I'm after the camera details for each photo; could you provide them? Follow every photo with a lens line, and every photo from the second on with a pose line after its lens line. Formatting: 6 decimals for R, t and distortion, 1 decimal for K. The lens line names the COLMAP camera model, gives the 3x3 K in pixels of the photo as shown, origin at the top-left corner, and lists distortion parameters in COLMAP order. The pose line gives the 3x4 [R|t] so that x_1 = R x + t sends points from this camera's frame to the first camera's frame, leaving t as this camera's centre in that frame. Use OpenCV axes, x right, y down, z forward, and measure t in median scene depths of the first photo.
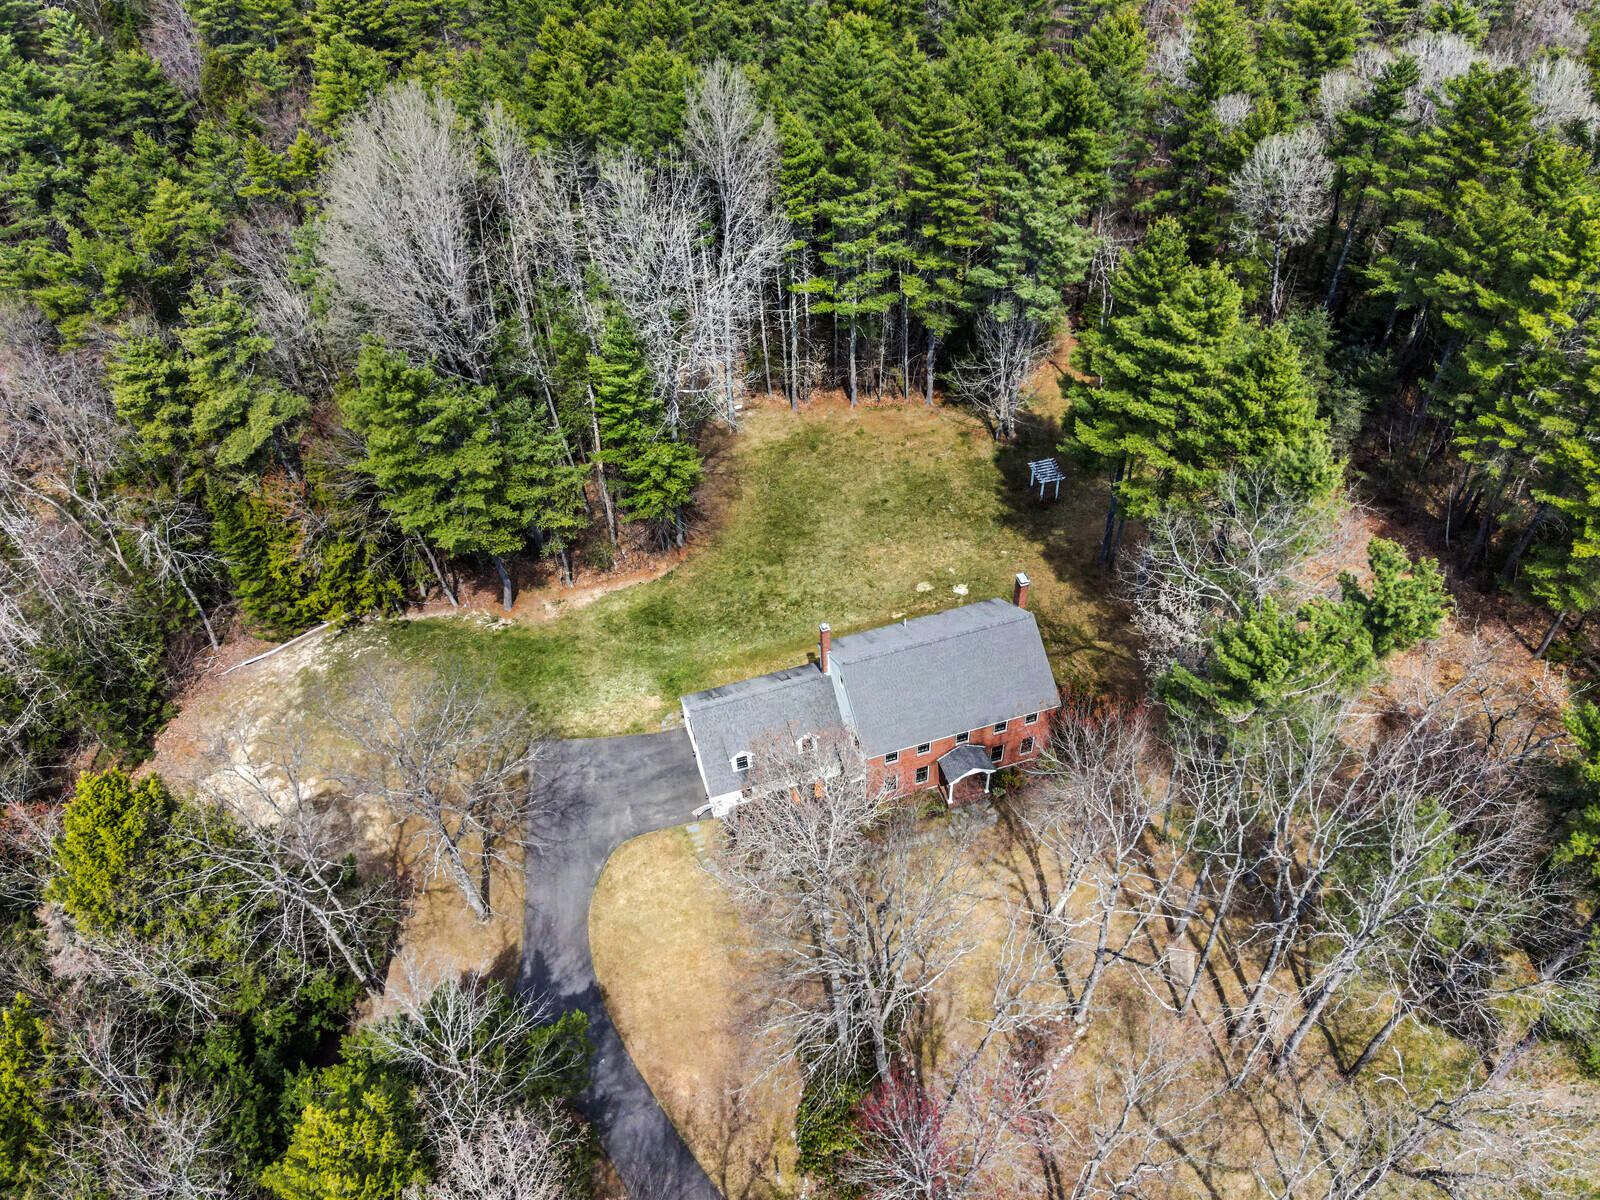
lens RADIAL K [[1152.9, 0, 804.8], [0, 1152.9, 602.6], [0, 0, 1]] dist [0.020361, -0.005907]
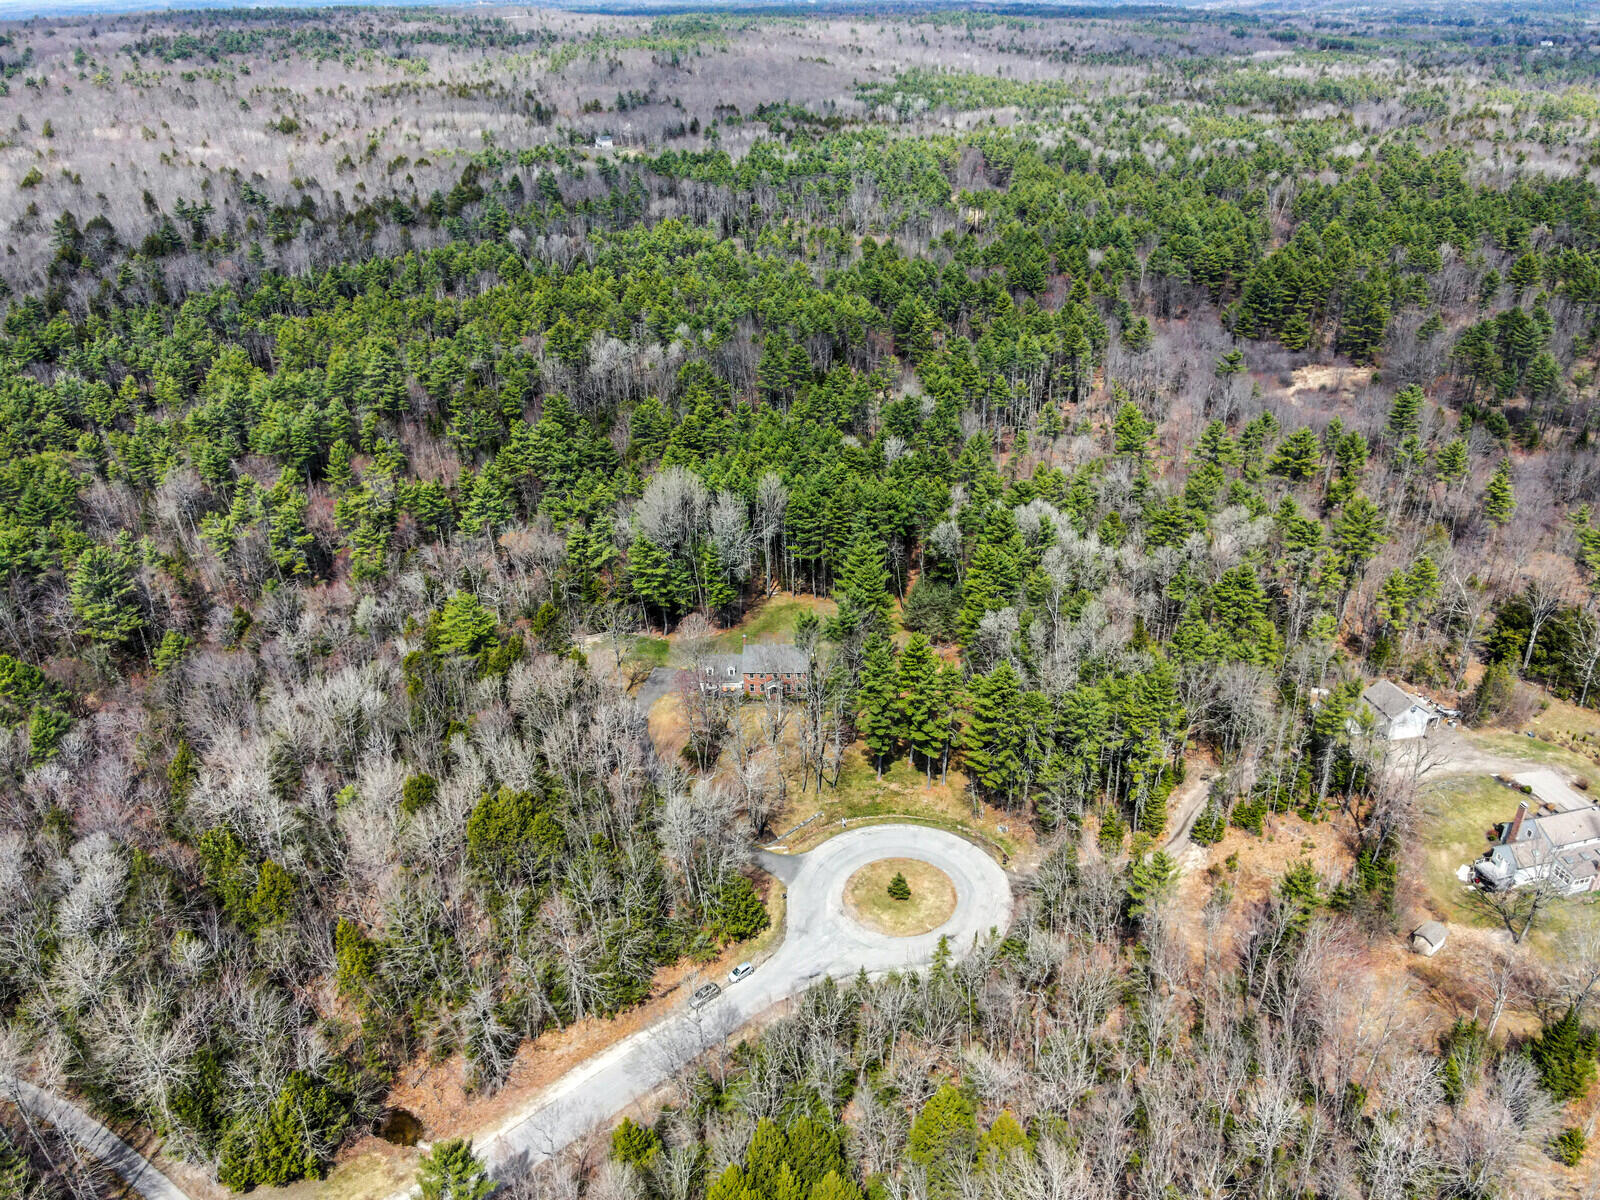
lens RADIAL K [[1152.9, 0, 791.4], [0, 1152.9, 603.9], [0, 0, 1]] dist [0.020361, -0.005907]
pose [[0.940042, 0.168063, -0.296775, 0.781861], [-0.249465, 0.932186, -0.262292, 0.540056], [0.232568, 0.320600, 0.918220, -1.404428]]
